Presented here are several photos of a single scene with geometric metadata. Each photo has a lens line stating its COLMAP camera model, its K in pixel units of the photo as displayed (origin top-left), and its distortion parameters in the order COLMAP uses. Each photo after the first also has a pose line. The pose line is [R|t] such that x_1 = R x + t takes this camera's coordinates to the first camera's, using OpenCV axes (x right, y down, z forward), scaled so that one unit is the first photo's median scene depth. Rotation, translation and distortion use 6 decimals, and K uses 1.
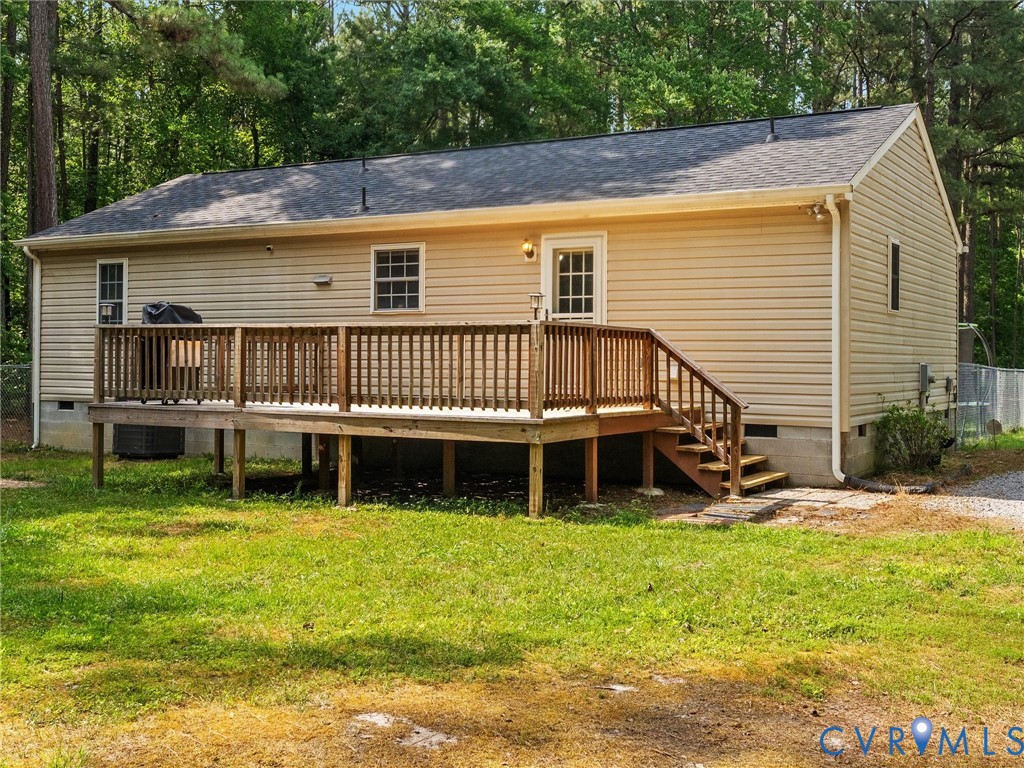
lens RADIAL K [[1187.2, 0, 513.2], [0, 1187.2, 357.0], [0, 0, 1]] dist [0.009775, 0.003769]
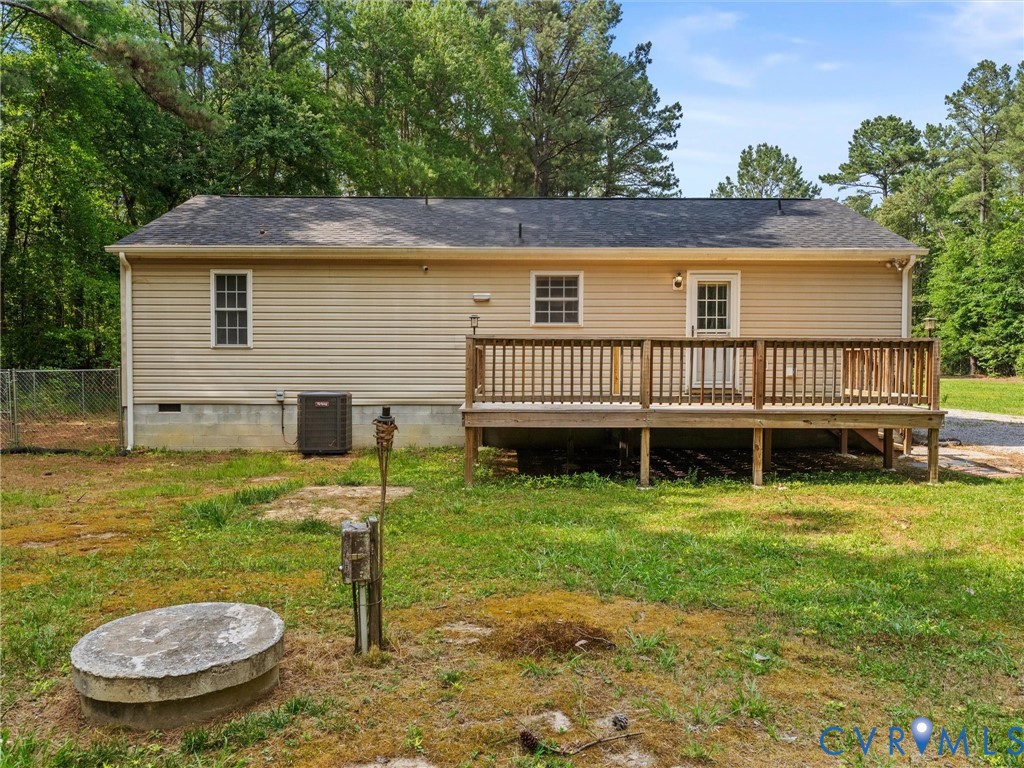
lens RADIAL K [[775.8, 0, 512.0], [0, 775.8, 384.0], [0, 0, 1]] dist [0.005582, 0.002408]
pose [[0.862774, -0.021953, 0.505113, -0.559925], [0.000940, 0.999125, 0.041818, -0.010401], [-0.505589, -0.035605, 0.862039, 0.315715]]
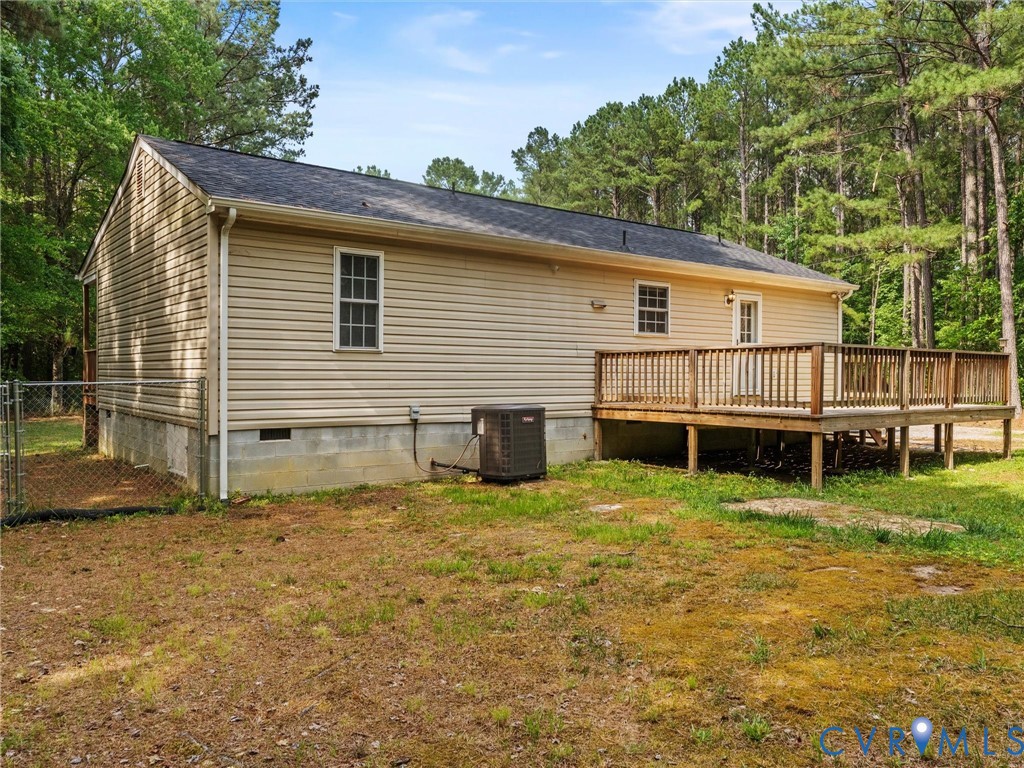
lens RADIAL K [[775.8, 0, 512.0], [0, 775.8, 384.0], [0, 0, 1]] dist [0.005582, 0.002408]
pose [[0.389488, -0.016525, 0.920883, -0.929140], [-0.005995, 0.999772, 0.020477, -0.001911], [-0.921012, -0.013496, 0.389301, 0.821307]]
